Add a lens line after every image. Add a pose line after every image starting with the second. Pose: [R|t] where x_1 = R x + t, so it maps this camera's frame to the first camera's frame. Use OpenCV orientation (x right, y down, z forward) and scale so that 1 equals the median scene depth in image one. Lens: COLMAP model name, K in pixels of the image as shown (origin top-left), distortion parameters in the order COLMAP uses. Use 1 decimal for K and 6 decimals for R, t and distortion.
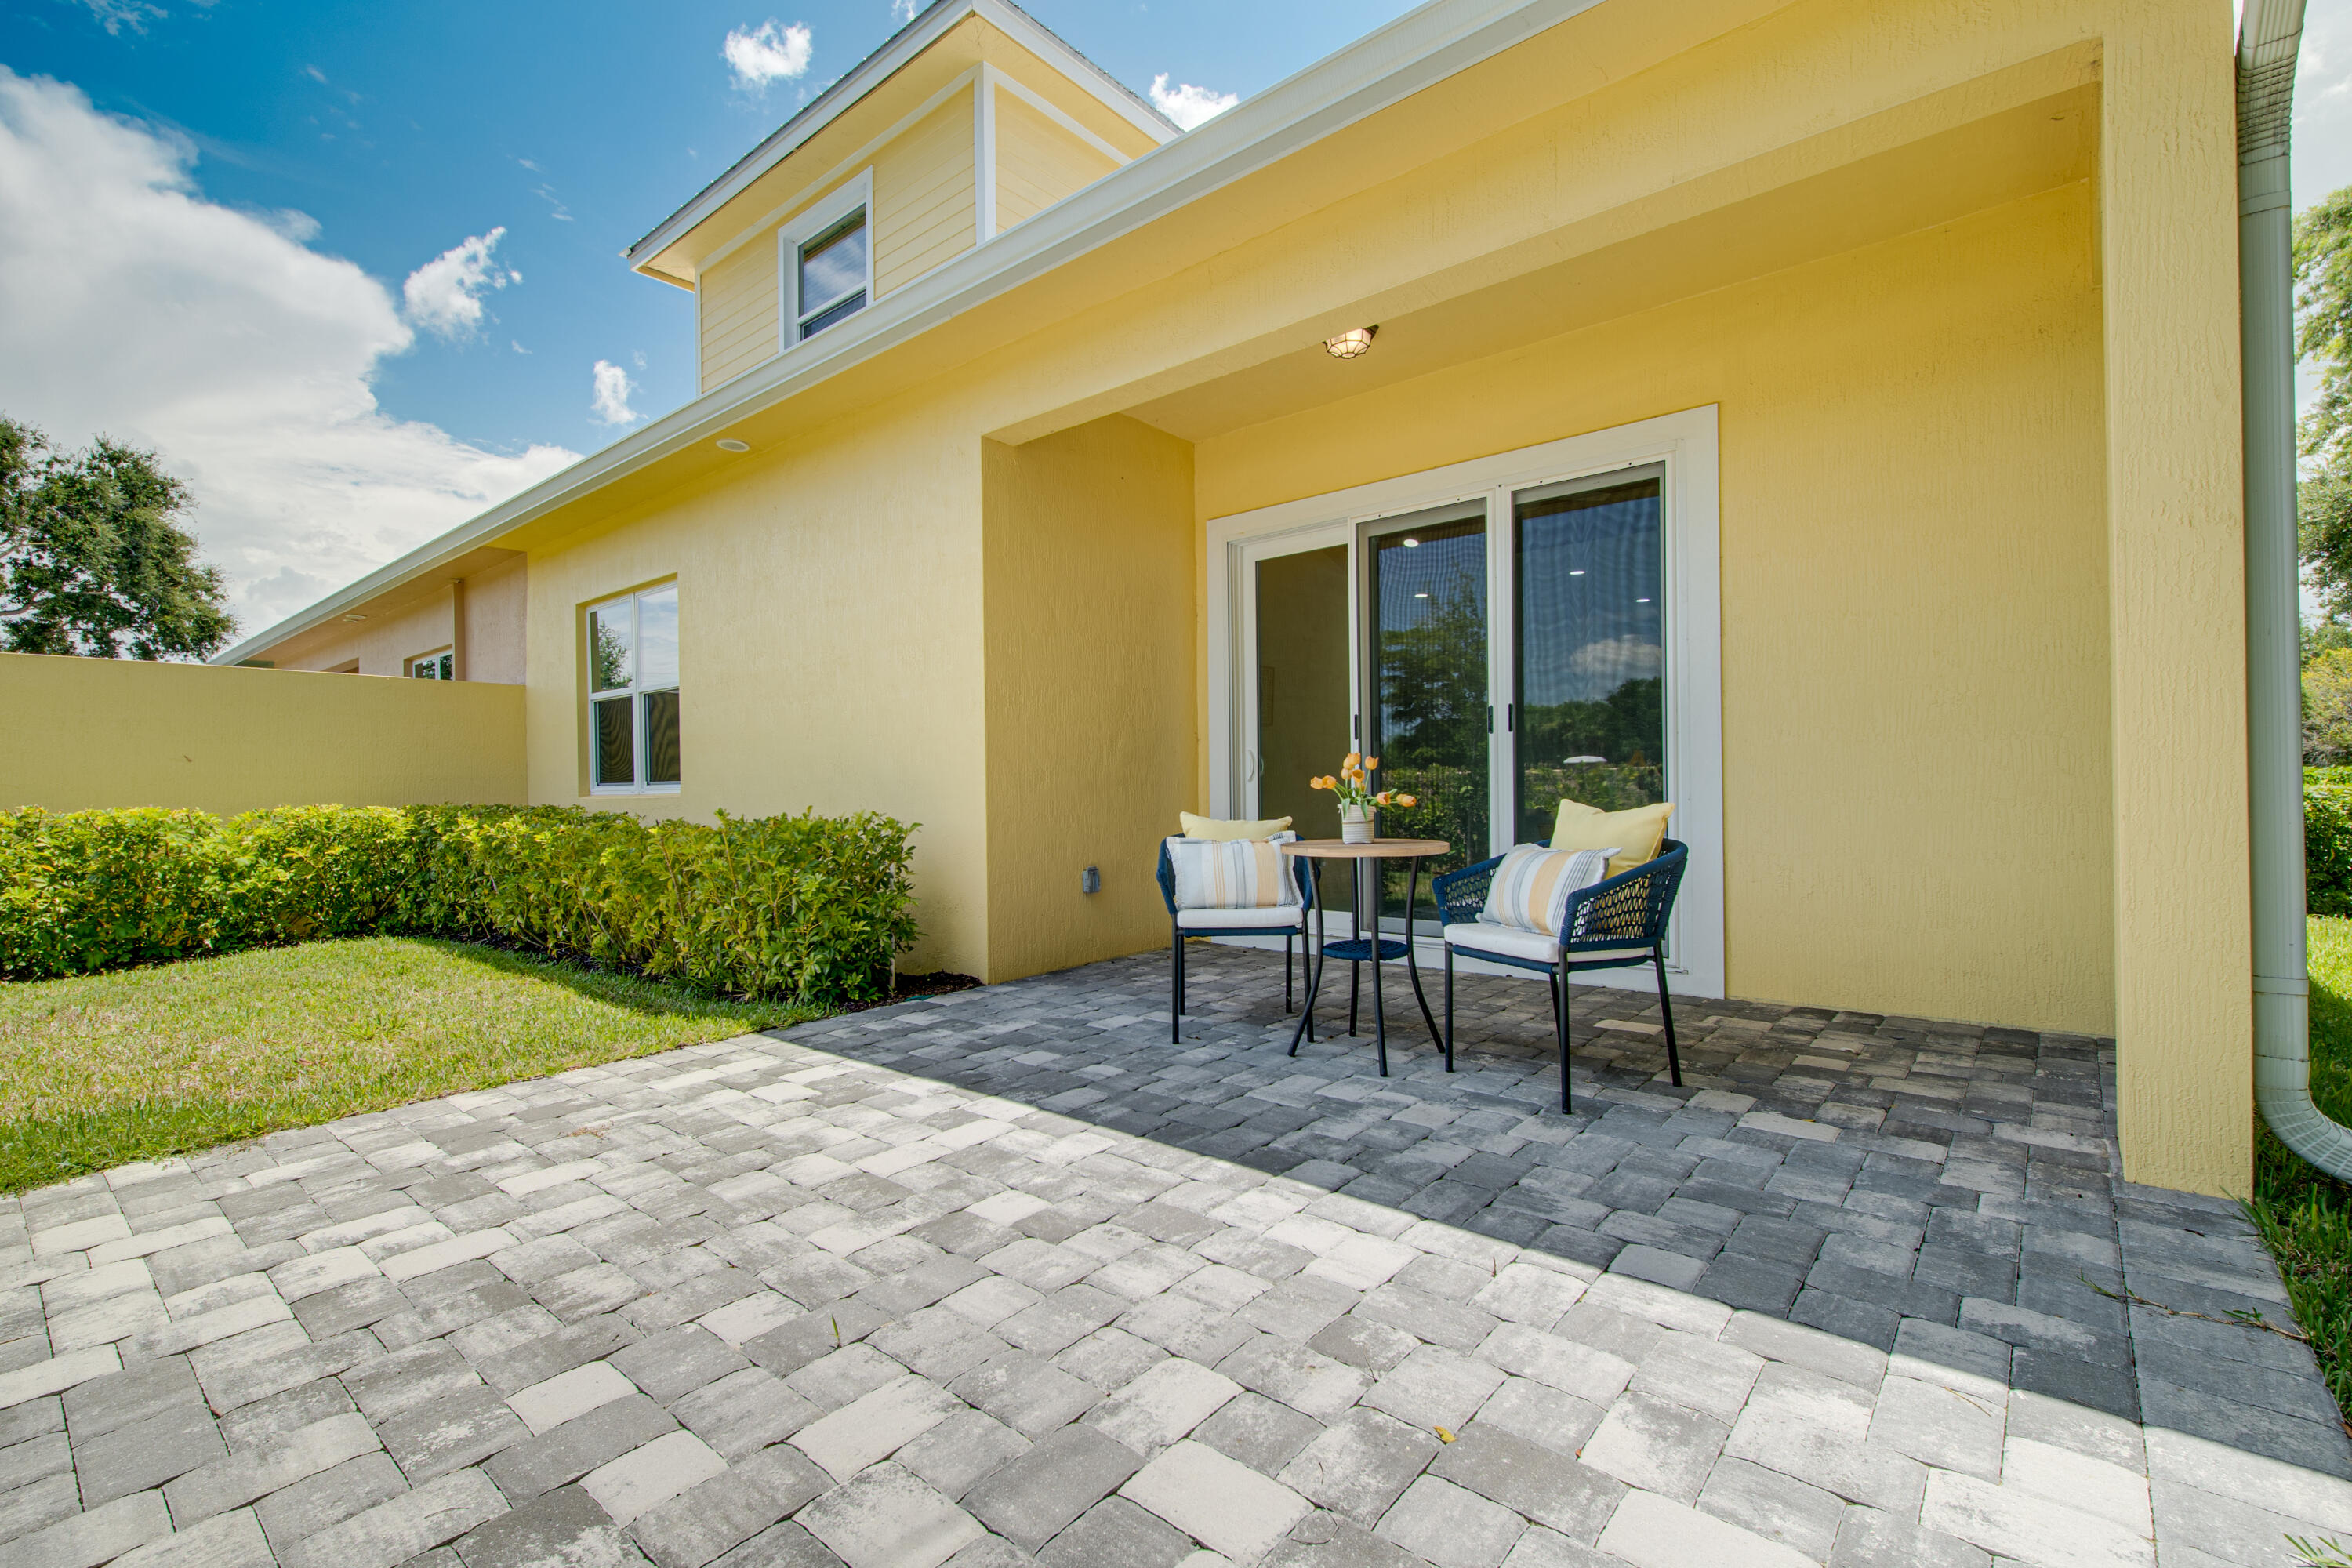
lens RADIAL K [[1047.8, 0, 1174.5], [0, 1047.8, 788.0], [0, 0, 1]] dist [0.008864, -0.005534]
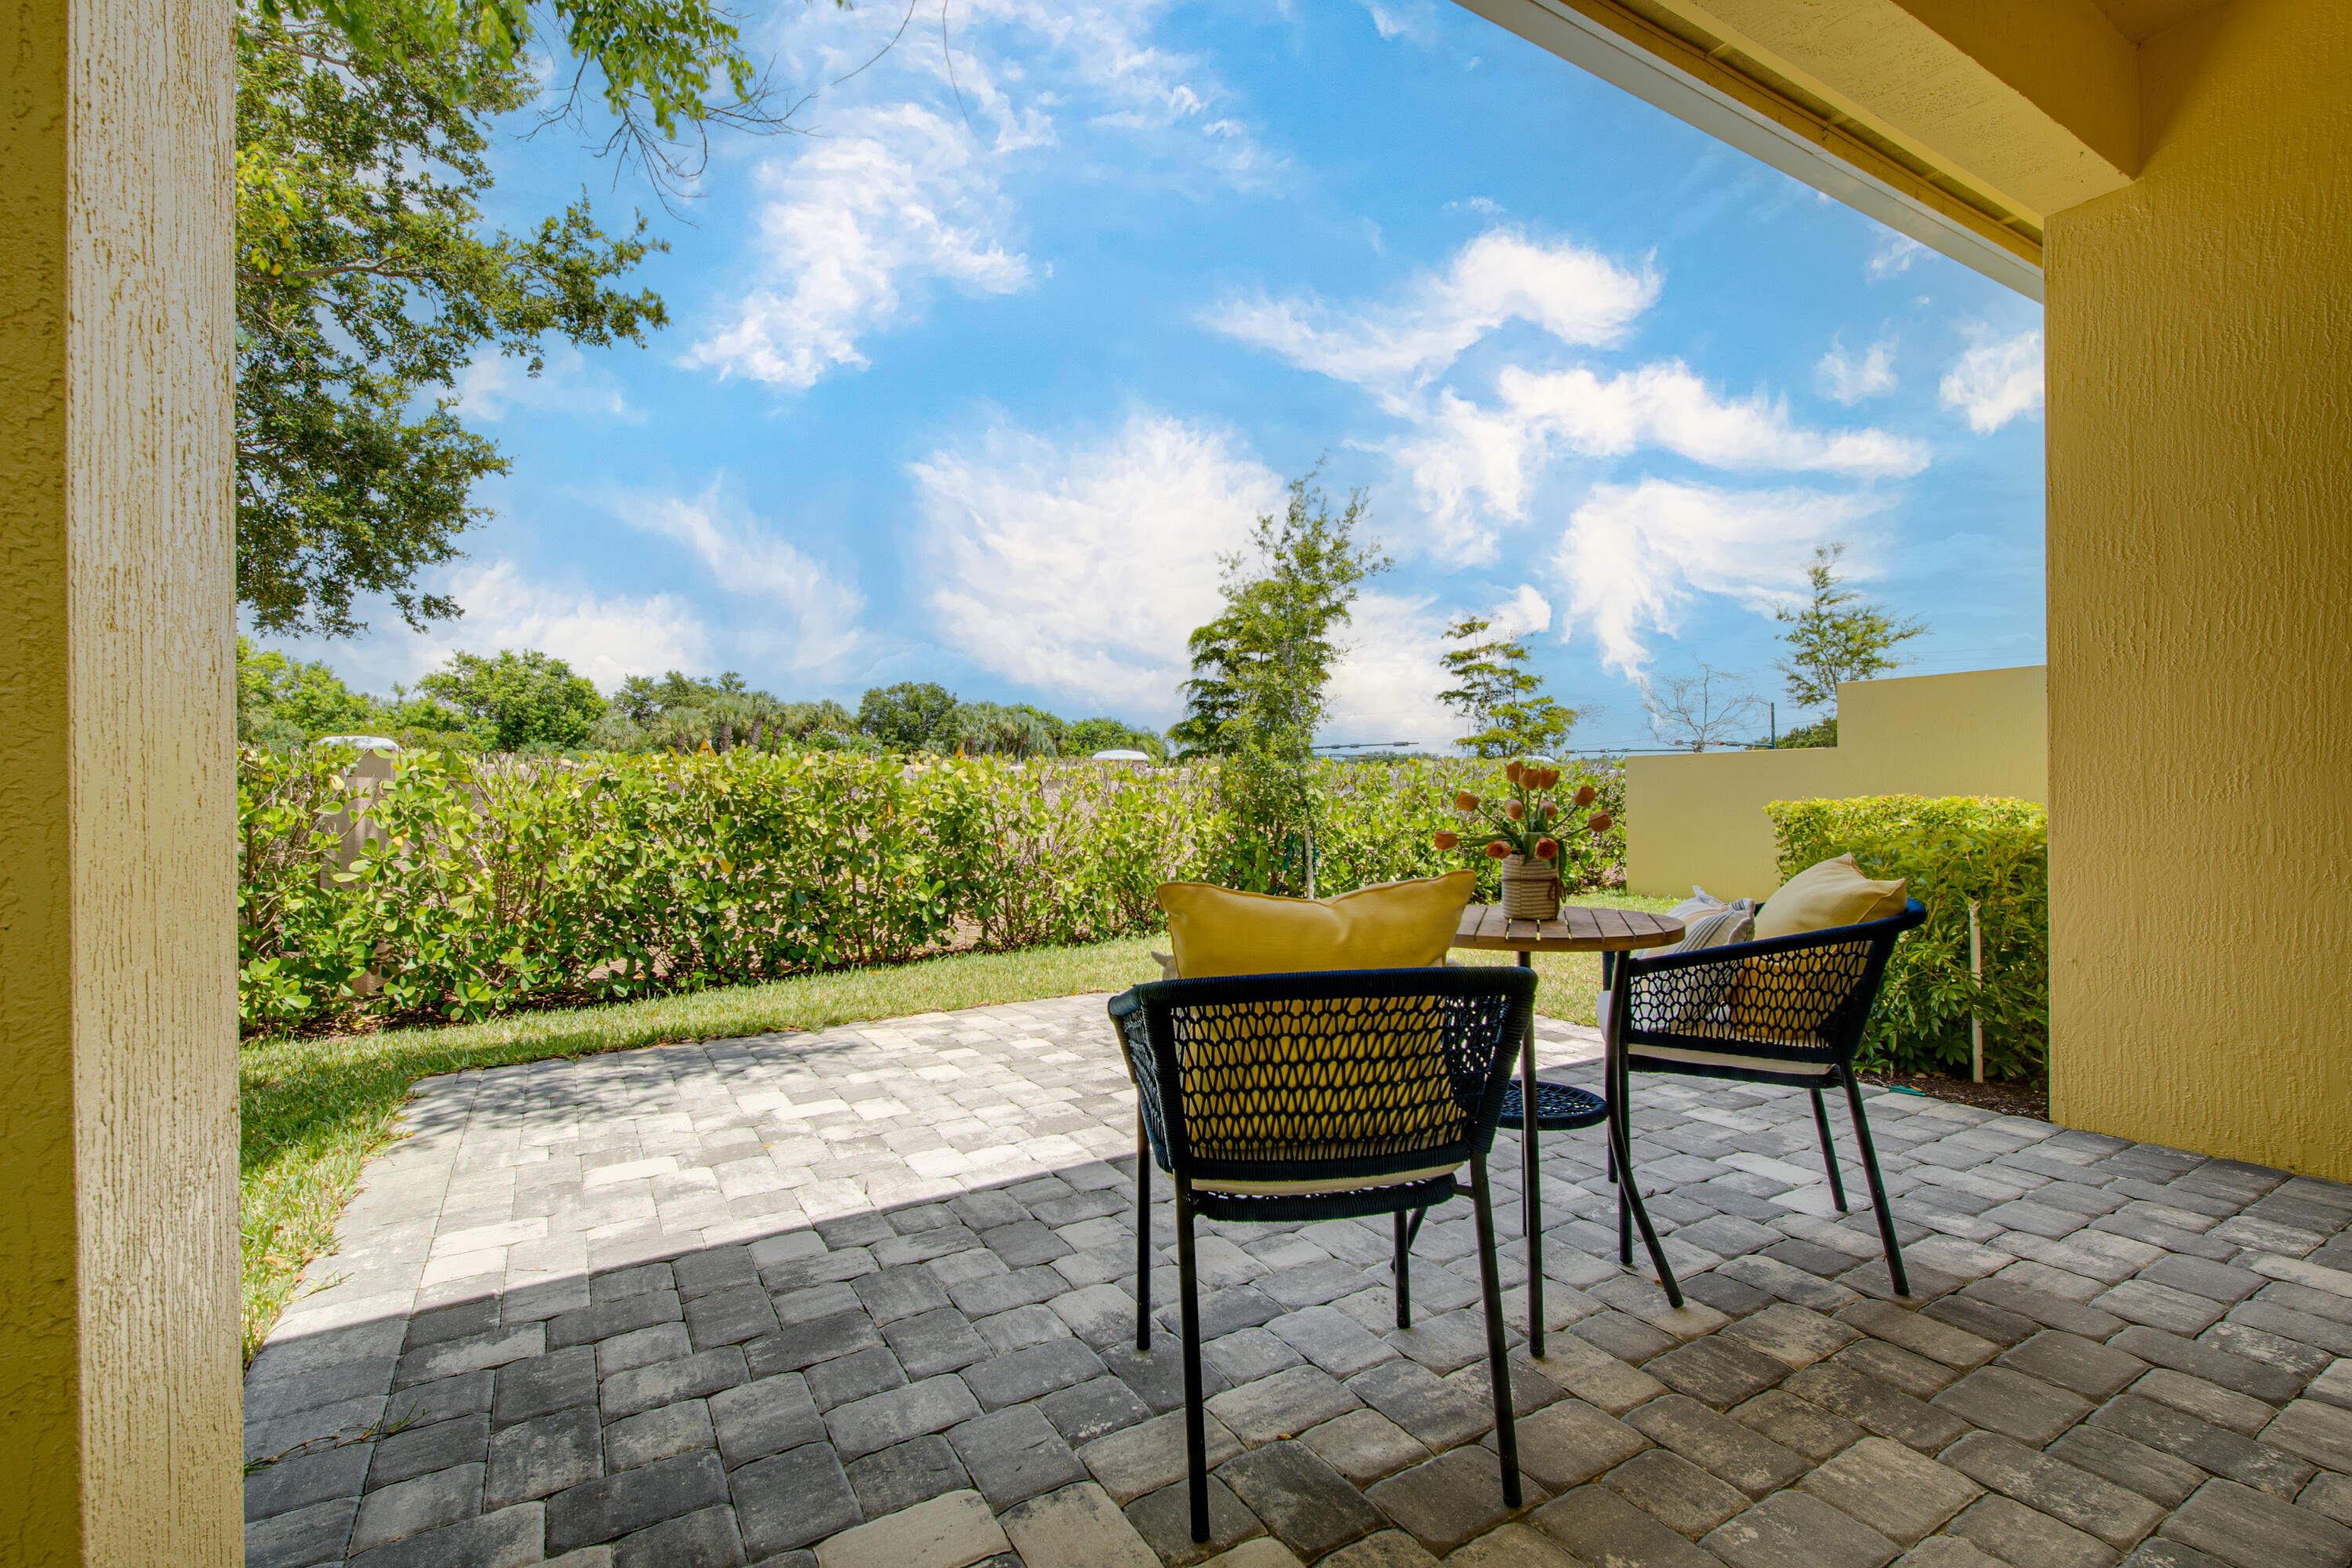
lens RADIAL K [[1047.8, 0, 1172.7], [0, 1047.8, 782.6], [0, 0, 1]] dist [0.008864, -0.005534]
pose [[-0.329826, 0.008397, -0.944004, 1.575426], [0.012276, 0.999914, 0.004606, -0.058314], [0.943962, -0.010069, -0.329901, 2.004026]]
